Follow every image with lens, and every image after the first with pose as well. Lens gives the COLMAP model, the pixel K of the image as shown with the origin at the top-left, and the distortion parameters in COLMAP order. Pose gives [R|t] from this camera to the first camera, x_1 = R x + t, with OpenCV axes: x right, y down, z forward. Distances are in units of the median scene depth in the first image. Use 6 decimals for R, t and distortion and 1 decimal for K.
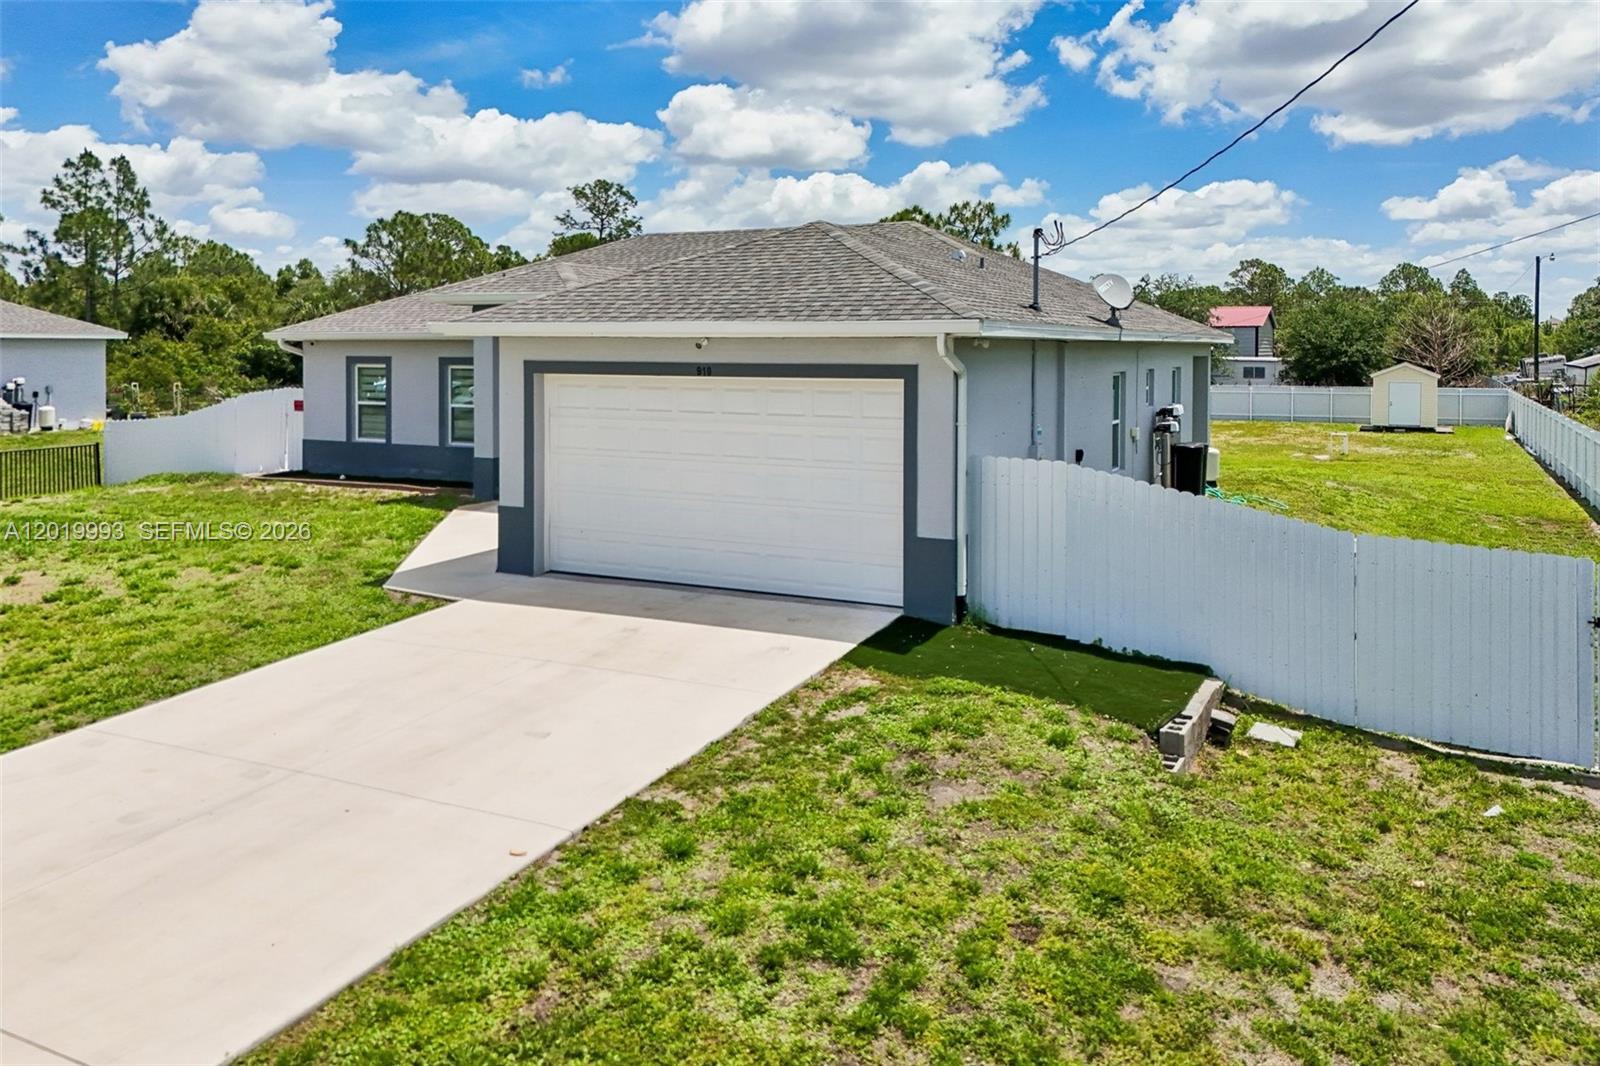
lens RADIAL K [[1213.5, 0, 779.5], [0, 1213.5, 341.9], [0, 0, 1]] dist [0.098168, -0.115819]
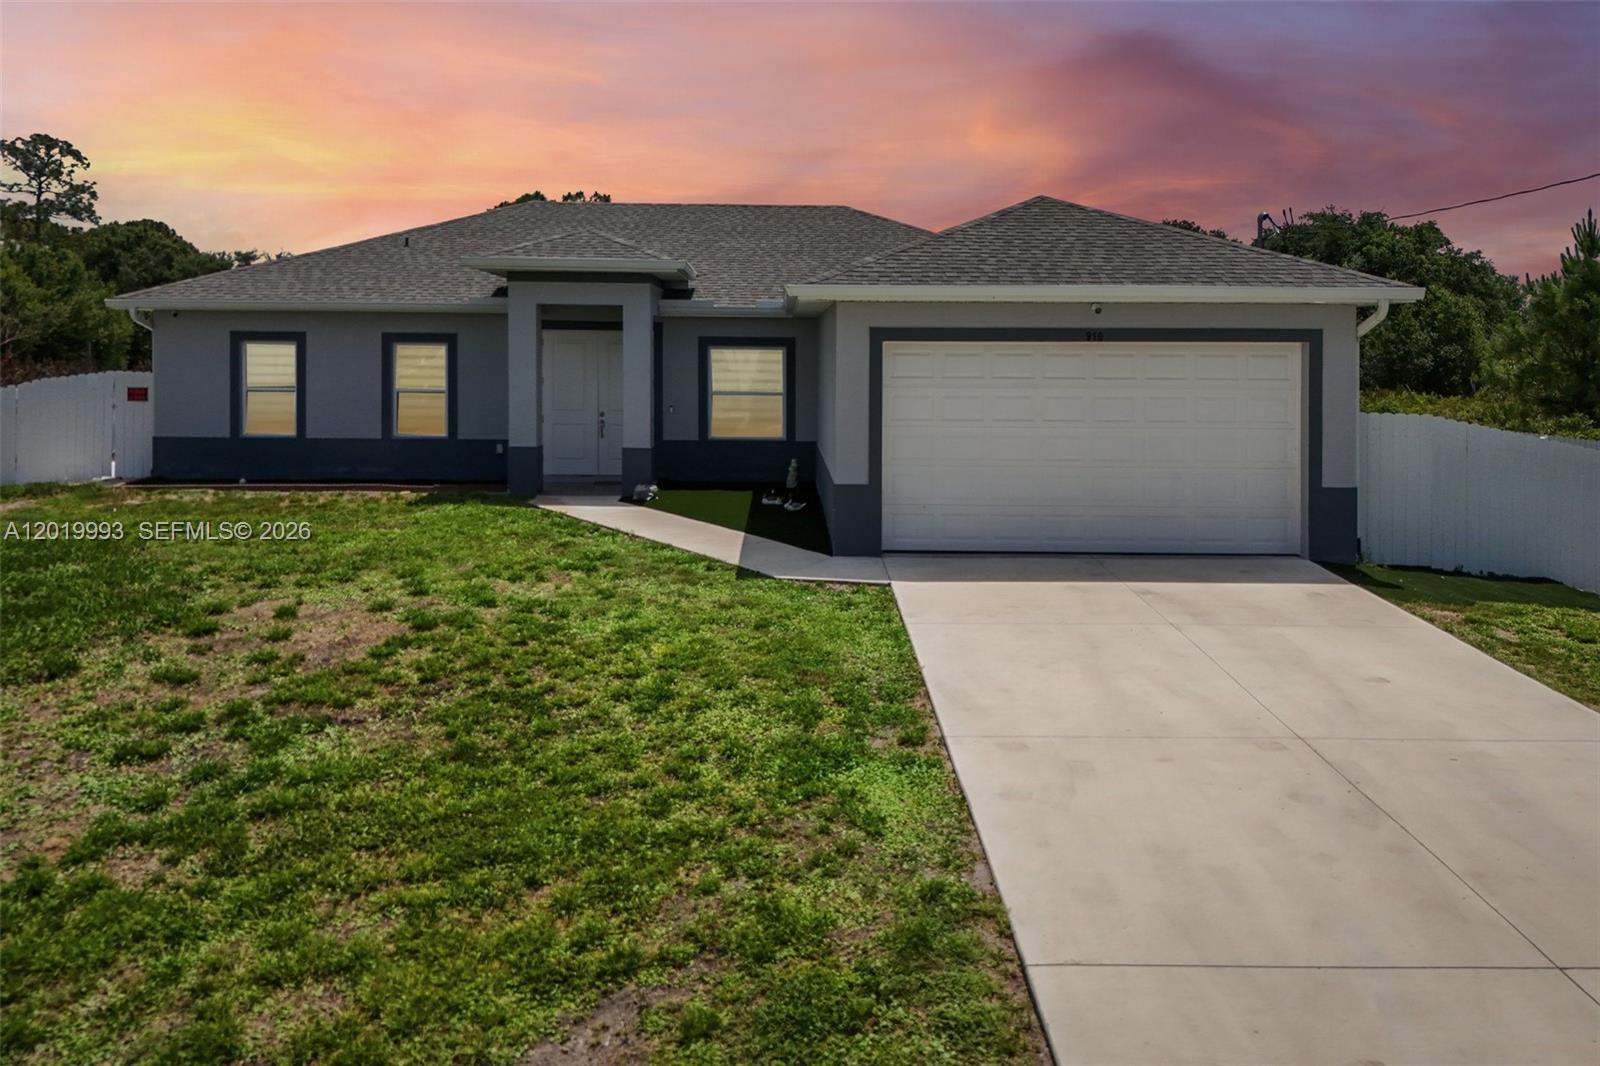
lens RADIAL K [[1213.5, 0, 779.5], [0, 1213.5, 341.9], [0, 0, 1]] dist [0.098168, -0.115819]
pose [[0.884973, 0.005357, 0.465612, -0.425382], [-0.006495, 0.999979, 0.000839, 0.016542], [-0.465598, -0.003766, 0.884988, 0.125912]]
